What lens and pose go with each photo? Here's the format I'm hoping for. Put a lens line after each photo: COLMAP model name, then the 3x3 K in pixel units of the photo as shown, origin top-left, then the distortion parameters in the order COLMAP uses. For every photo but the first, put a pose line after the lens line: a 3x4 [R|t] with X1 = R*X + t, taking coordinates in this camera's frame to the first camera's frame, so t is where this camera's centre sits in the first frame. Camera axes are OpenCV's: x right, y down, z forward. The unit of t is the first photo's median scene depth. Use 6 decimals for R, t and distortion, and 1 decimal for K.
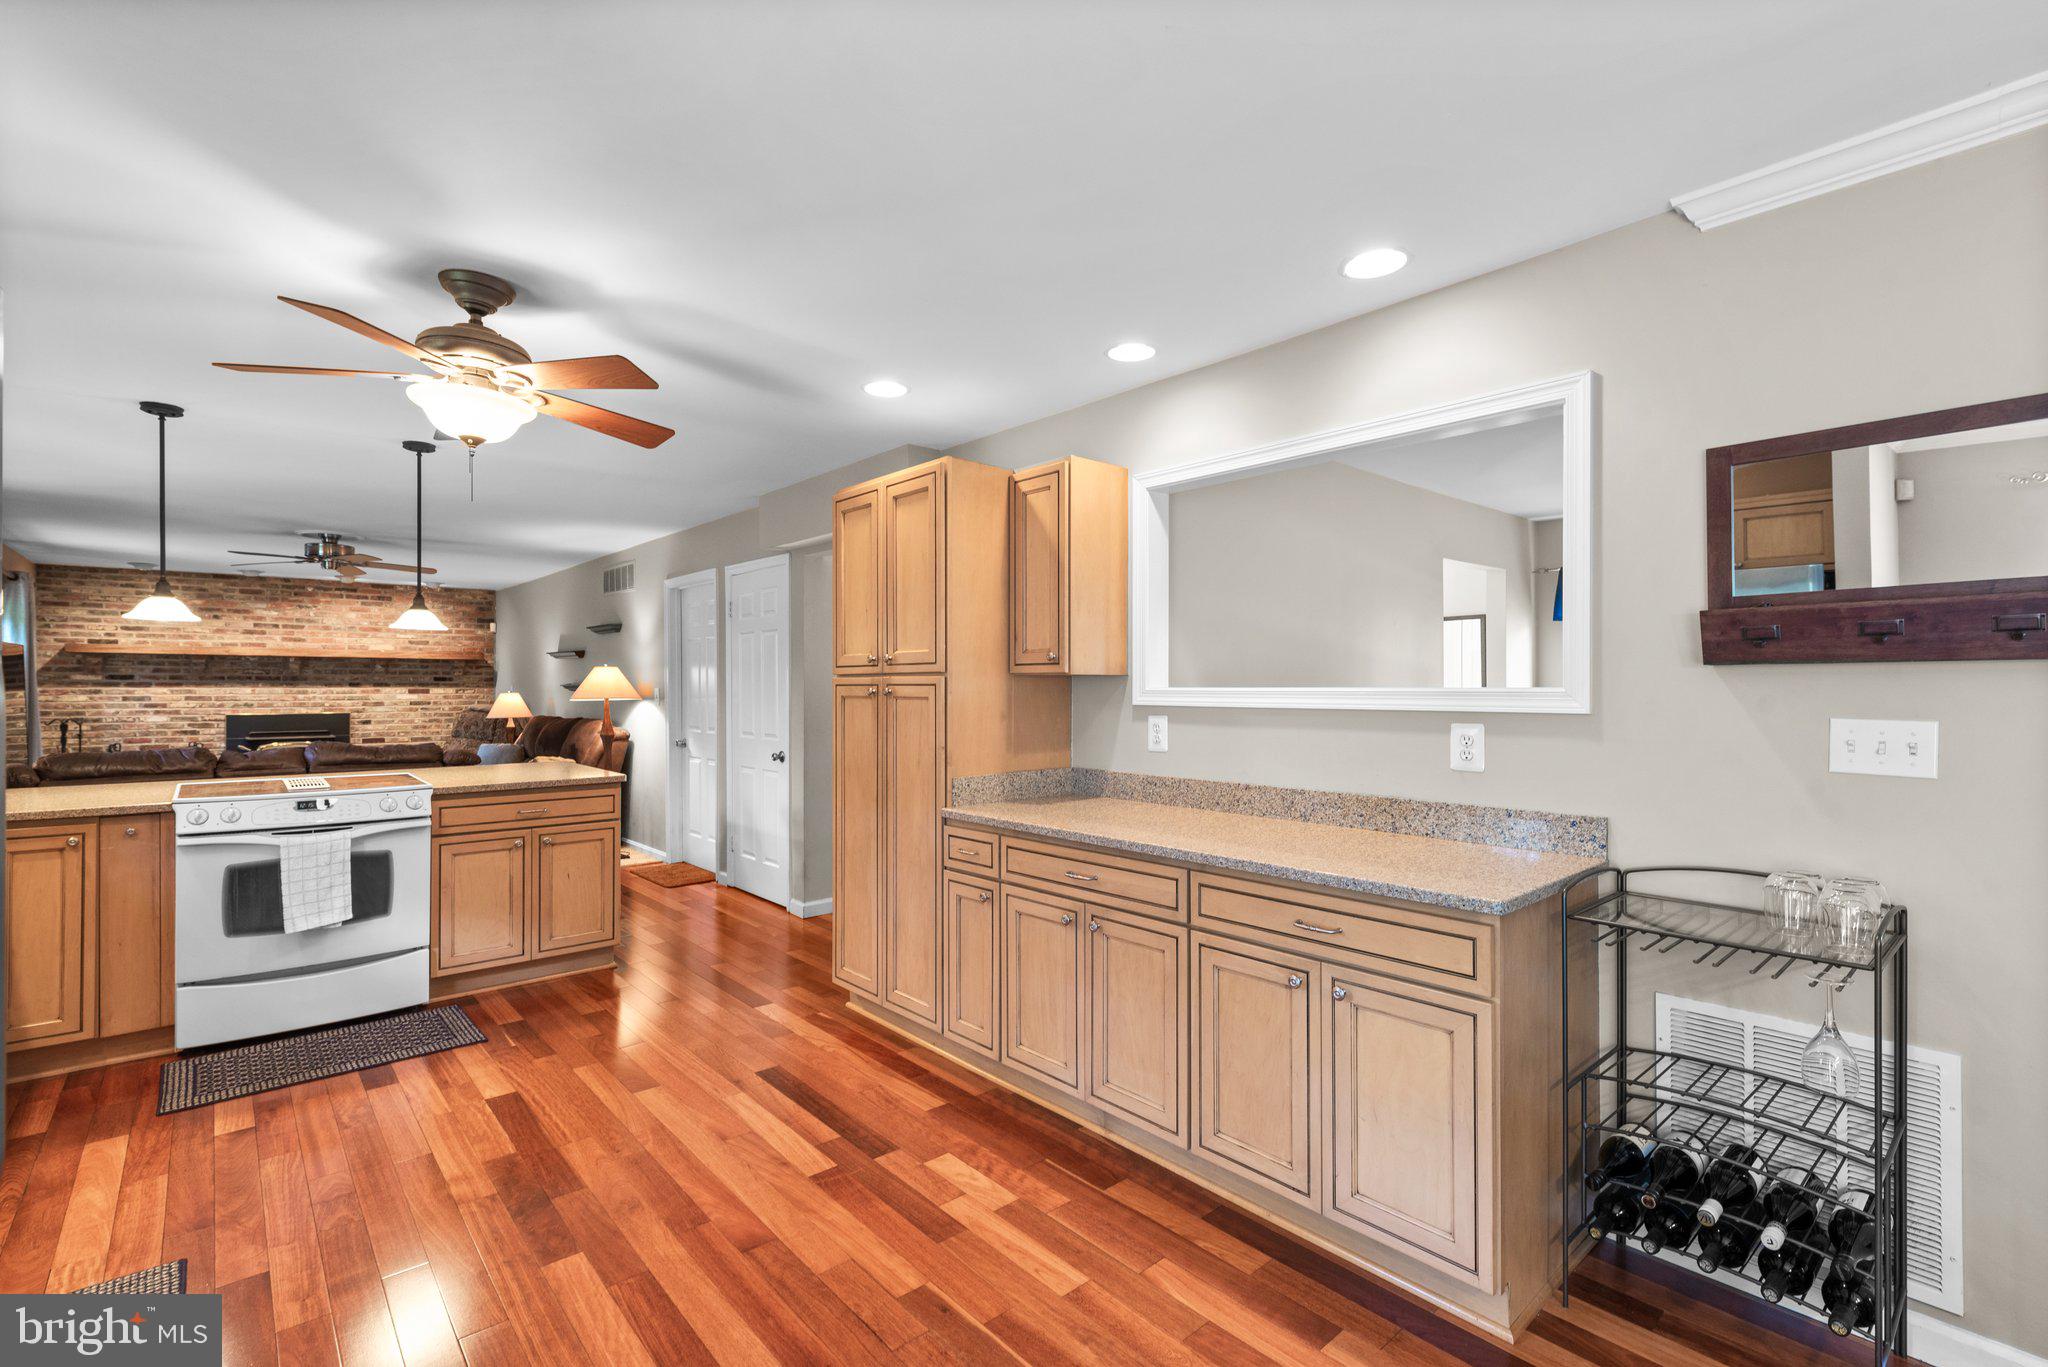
lens RADIAL K [[916.7, 0, 1027.7], [0, 916.7, 685.6], [0, 0, 1]] dist [0.003099, 0.000181]
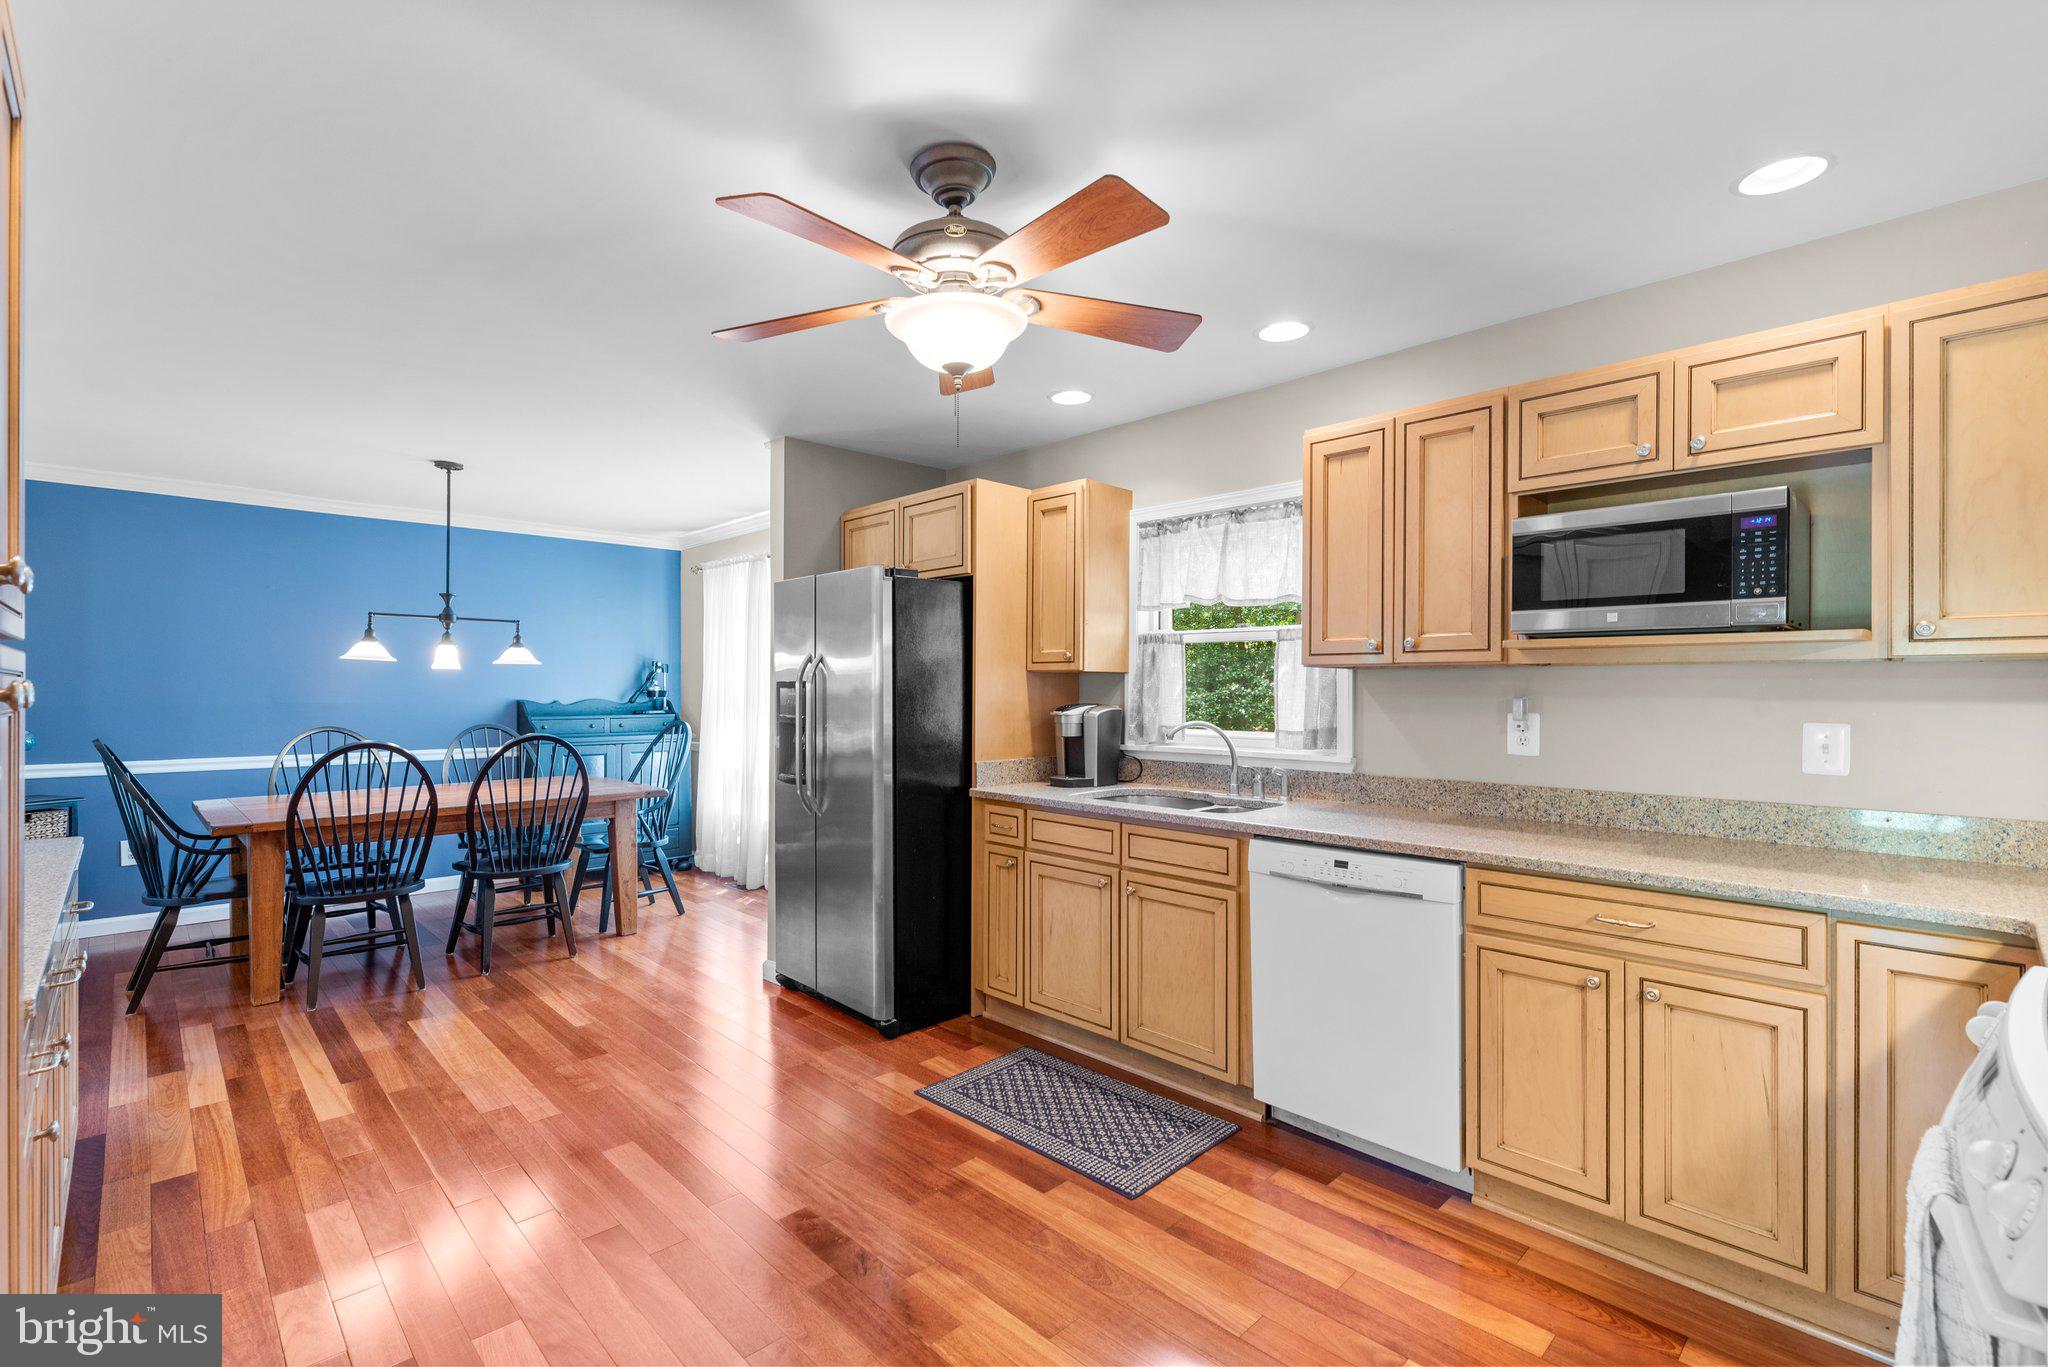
lens RADIAL K [[916.7, 0, 1027.7], [0, 916.7, 685.6], [0, 0, 1]] dist [0.003099, 0.000181]
pose [[-0.998949, 0.001371, -0.045810, -0.415533], [0.001523, 0.999993, -0.003290, 0.003206], [0.045805, -0.003357, -0.998945, 1.182932]]
